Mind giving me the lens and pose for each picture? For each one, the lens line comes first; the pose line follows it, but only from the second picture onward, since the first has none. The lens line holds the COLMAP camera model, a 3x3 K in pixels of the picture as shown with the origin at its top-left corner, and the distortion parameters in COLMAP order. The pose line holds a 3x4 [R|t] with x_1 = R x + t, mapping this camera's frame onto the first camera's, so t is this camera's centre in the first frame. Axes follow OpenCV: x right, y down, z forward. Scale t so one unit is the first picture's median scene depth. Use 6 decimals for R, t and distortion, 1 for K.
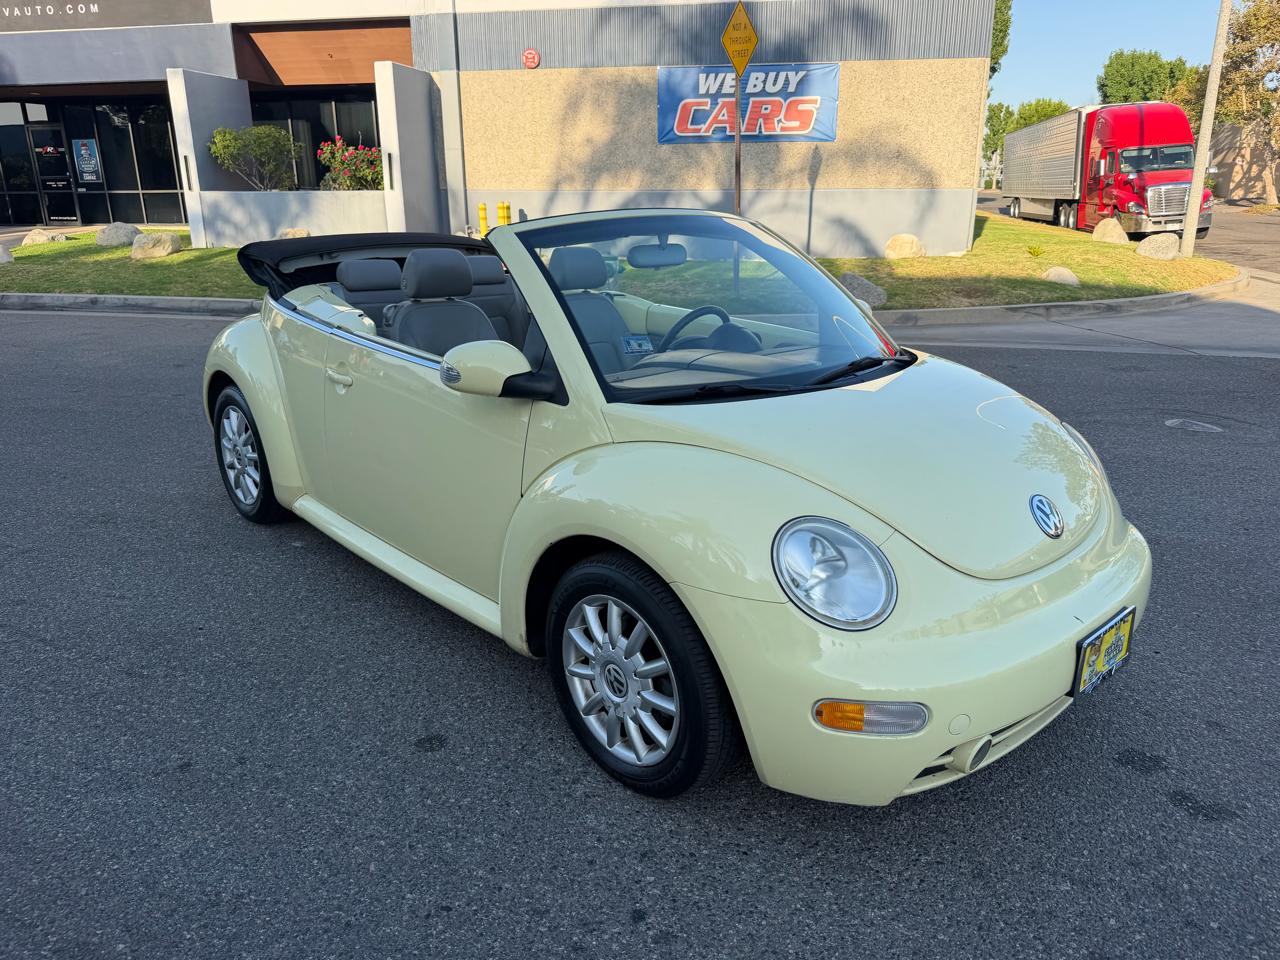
lens RADIAL K [[902.5, 0, 651.0], [0, 902.5, 494.1], [0, 0, 1]] dist [-0.001191, -0.009768]
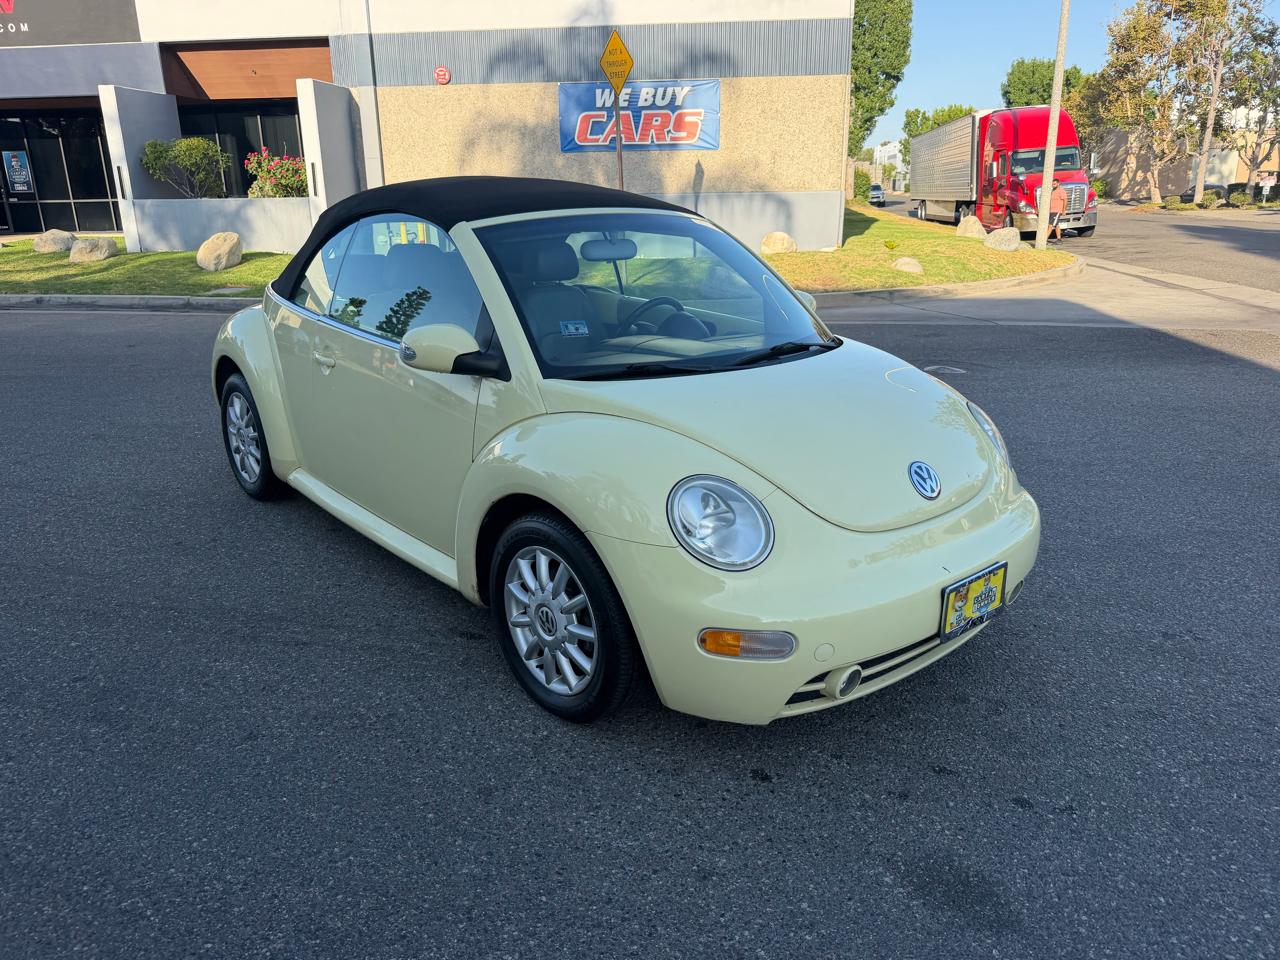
lens RADIAL K [[902.5, 0, 651.0], [0, 902.5, 494.1], [0, 0, 1]] dist [-0.001191, -0.009768]
pose [[0.997588, -0.029780, 0.062702, 0.035300], [0.030148, 0.999533, -0.004937, 0.037268], [-0.062526, 0.006815, 0.998020, -0.102918]]
